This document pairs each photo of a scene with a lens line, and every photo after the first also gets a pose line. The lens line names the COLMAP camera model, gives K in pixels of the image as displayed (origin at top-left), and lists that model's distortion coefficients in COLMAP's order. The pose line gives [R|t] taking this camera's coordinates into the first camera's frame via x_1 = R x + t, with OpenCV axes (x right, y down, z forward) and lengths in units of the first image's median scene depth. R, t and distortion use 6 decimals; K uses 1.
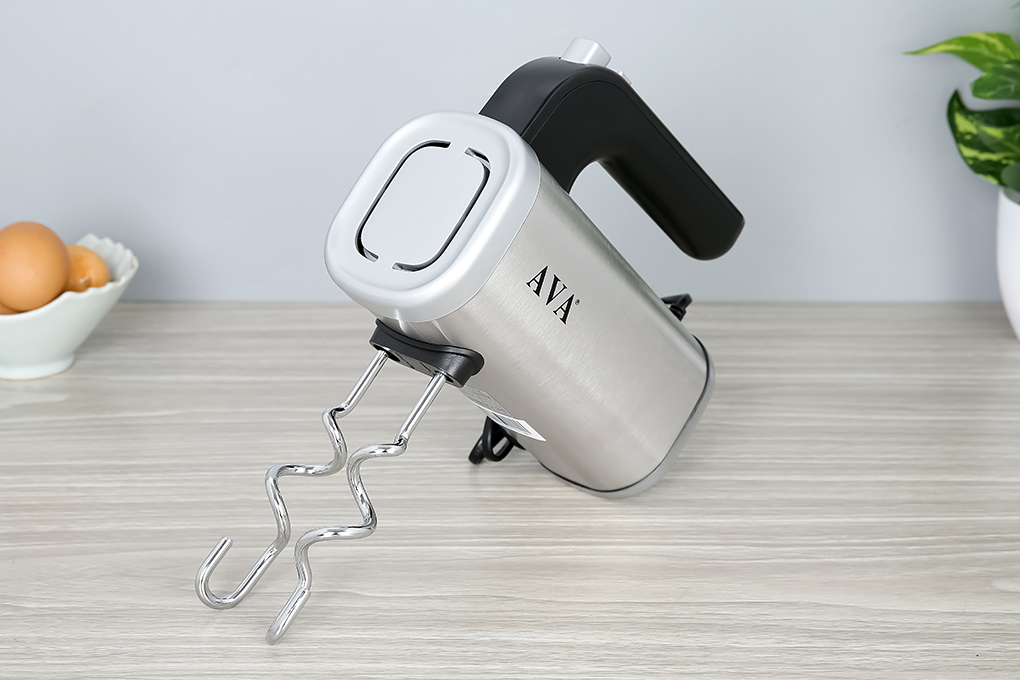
lens RADIAL K [[2057.6, 0, 510.0], [0, 2057.6, 340.0], [0, 0, 1]] dist [0.038739, 0.271119]
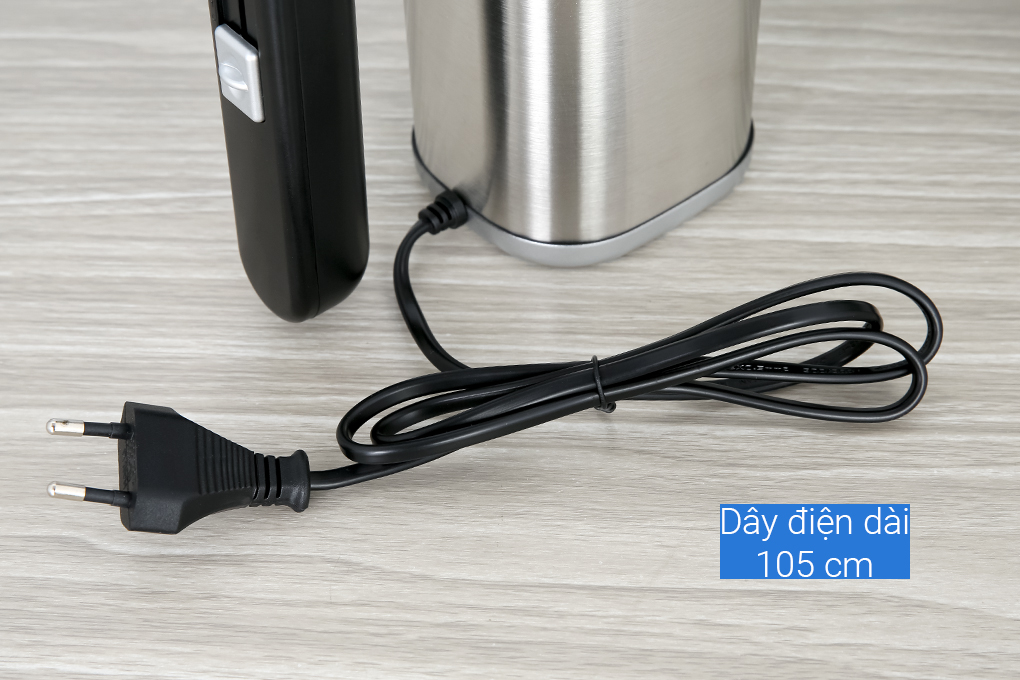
lens RADIAL K [[2057.6, 0, 510.0], [0, 2057.6, 340.0], [0, 0, 1]] dist [0.038739, 0.271119]
pose [[0.995517, 0.041735, -0.084880, 0.077117], [-0.000588, 0.900104, 0.435676, -0.155754], [0.094584, -0.433672, 0.896093, 0.457485]]
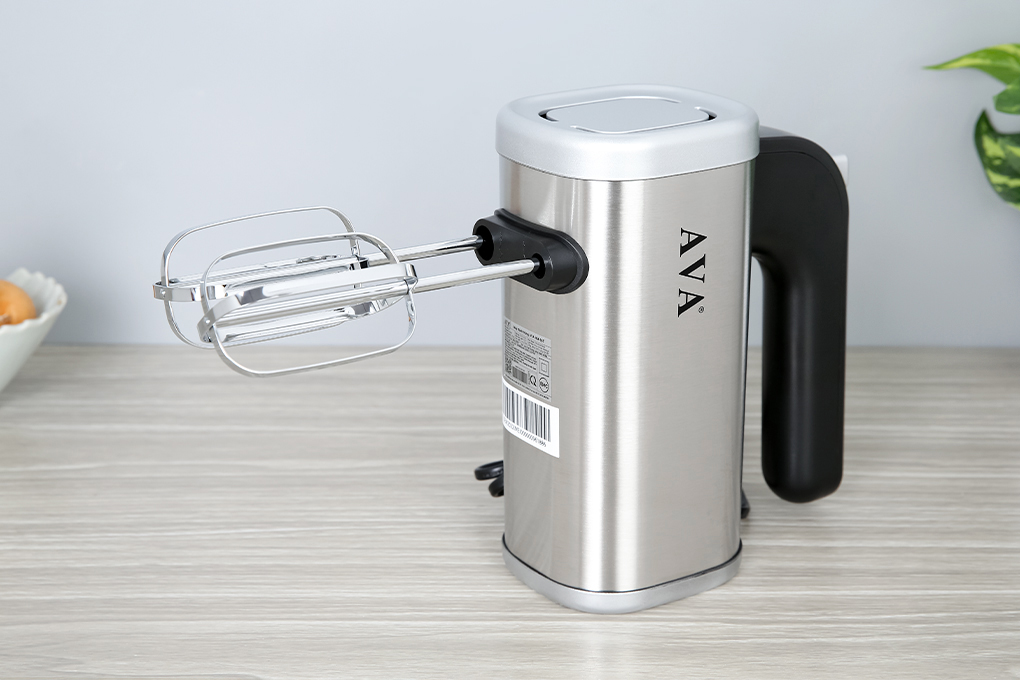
lens RADIAL K [[1965.5, 0, 555.9], [0, 1965.5, 338.4], [0, 0, 1]] dist [0.058527, 0.118720]
pose [[0.999528, 0.002389, -0.030635, 0.064829], [-0.003426, 0.999421, -0.033858, 0.008962], [0.030536, 0.033947, 0.998957, 0.160896]]
